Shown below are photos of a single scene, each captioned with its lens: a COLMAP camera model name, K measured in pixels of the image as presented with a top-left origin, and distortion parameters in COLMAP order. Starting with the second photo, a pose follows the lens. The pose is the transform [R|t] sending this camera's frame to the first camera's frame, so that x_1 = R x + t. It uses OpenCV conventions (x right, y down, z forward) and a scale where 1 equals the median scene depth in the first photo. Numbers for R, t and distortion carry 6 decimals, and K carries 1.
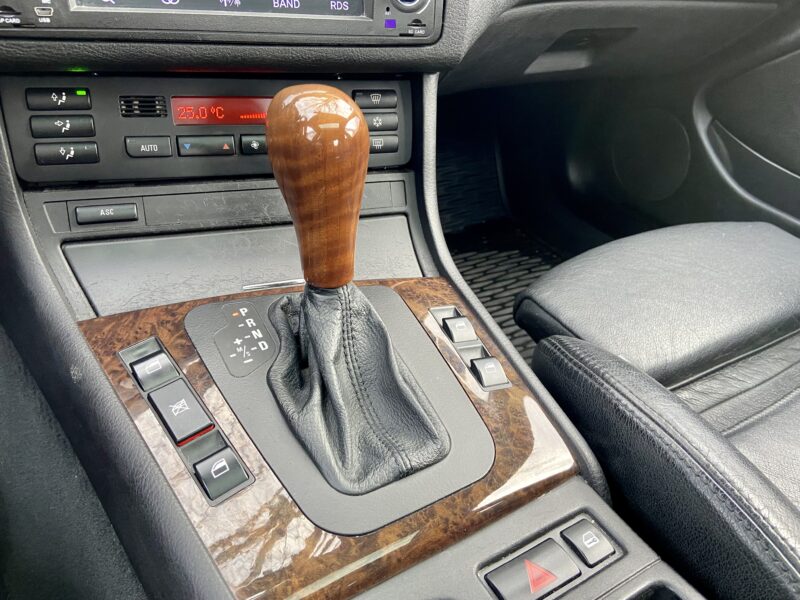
lens RADIAL K [[602.0, 0, 397.4], [0, 602.0, 287.4], [0, 0, 1]] dist [0.123177, -0.148987]
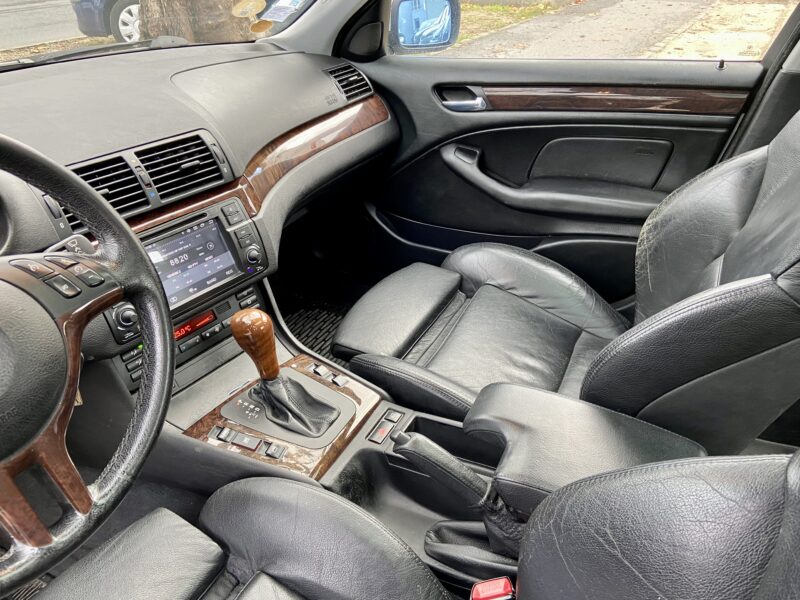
lens RADIAL K [[599.2, 0, 400.0], [0, 599.2, 300.0], [0, 0, 1]] dist [0.050886, -0.000837]
pose [[0.848012, -0.374553, 0.374949, -0.472498], [0.382062, 0.922360, 0.057286, -0.232314], [-0.367294, 0.094674, 0.925274, -1.535418]]
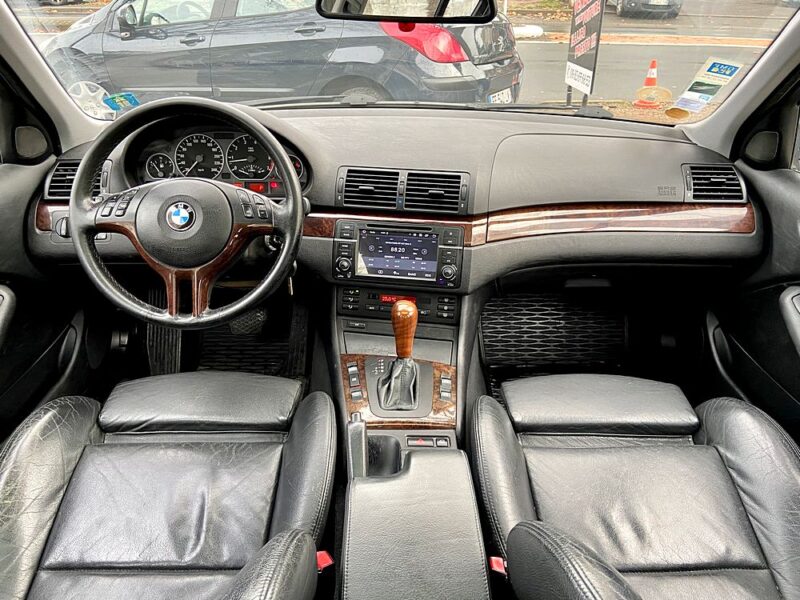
lens RADIAL K [[602.0, 0, 397.4], [0, 602.0, 287.4], [0, 0, 1]] dist [0.123177, -0.148987]
pose [[0.854352, 0.131960, -0.502662, 1.425362], [-0.221207, 0.967570, -0.121968, 0.036268], [0.470265, 0.215396, 0.855836, -1.863104]]
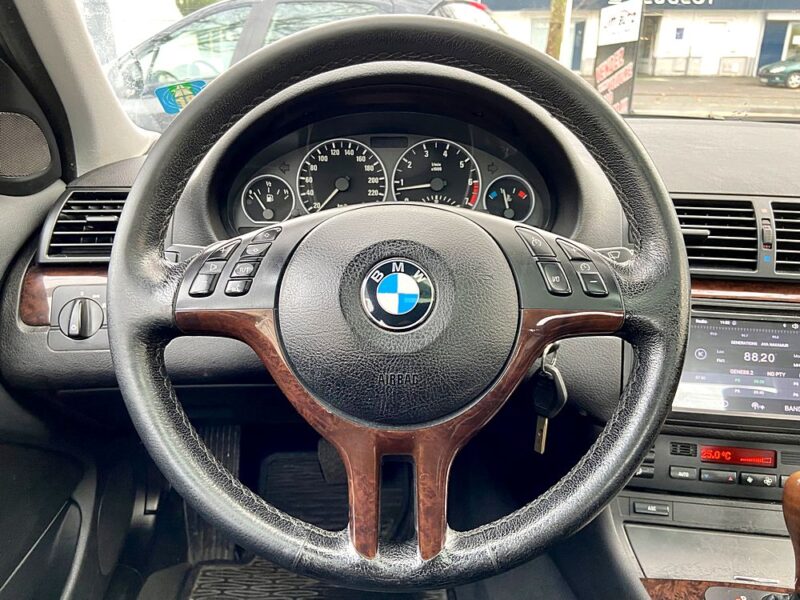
lens RADIAL K [[602.0, 0, 397.4], [0, 602.0, 287.4], [0, 0, 1]] dist [0.123177, -0.148987]
pose [[0.869020, 0.065275, -0.490452, -0.306933], [-0.208850, 0.947015, -0.244017, -0.143856], [0.448537, 0.314486, 0.836608, -0.933067]]
